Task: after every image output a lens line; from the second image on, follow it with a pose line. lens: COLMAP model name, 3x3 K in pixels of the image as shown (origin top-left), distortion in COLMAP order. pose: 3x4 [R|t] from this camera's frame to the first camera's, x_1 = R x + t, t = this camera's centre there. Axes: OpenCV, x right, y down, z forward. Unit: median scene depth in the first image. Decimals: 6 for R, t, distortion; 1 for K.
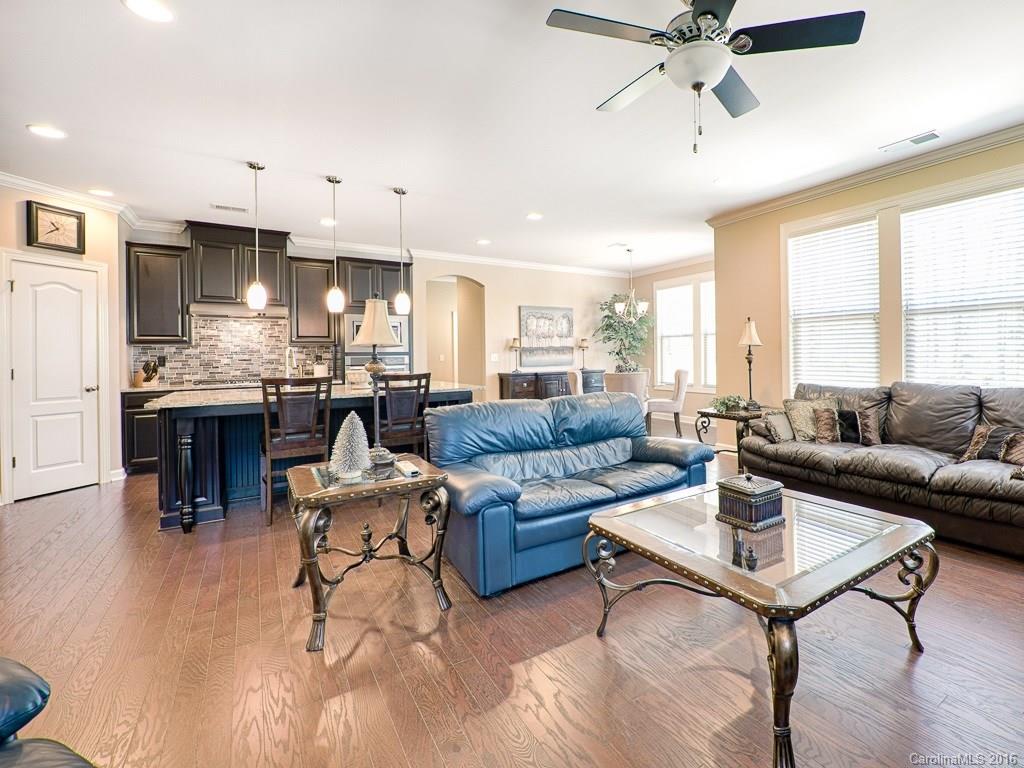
lens RADIAL K [[501.8, 0, 609.8], [0, 501.8, 355.5], [0, 0, 1]] dist [-0.008717, -0.001307]
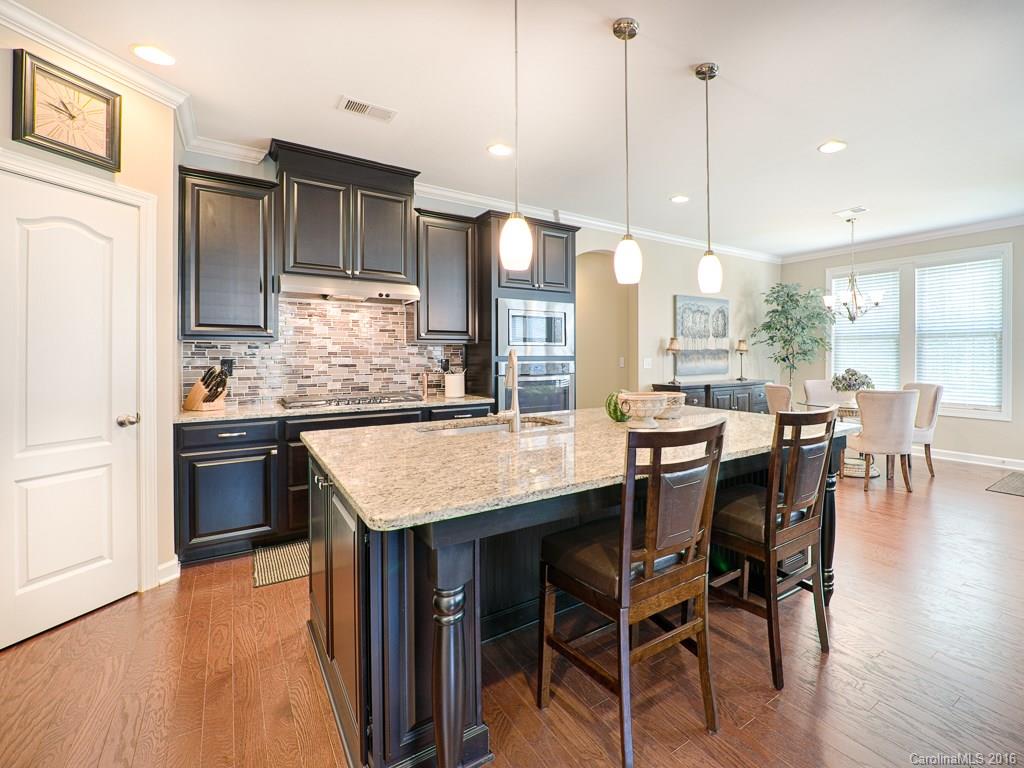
lens RADIAL K [[489.9, 0, 590.4], [0, 489.9, 356.1], [0, 0, 1]] dist [-0.005667, -0.002713]
pose [[0.999685, 0.013564, 0.021096, -0.483242], [-0.013596, 0.999907, 0.001416, -0.009928], [-0.021074, -0.001702, 0.999776, 0.401486]]
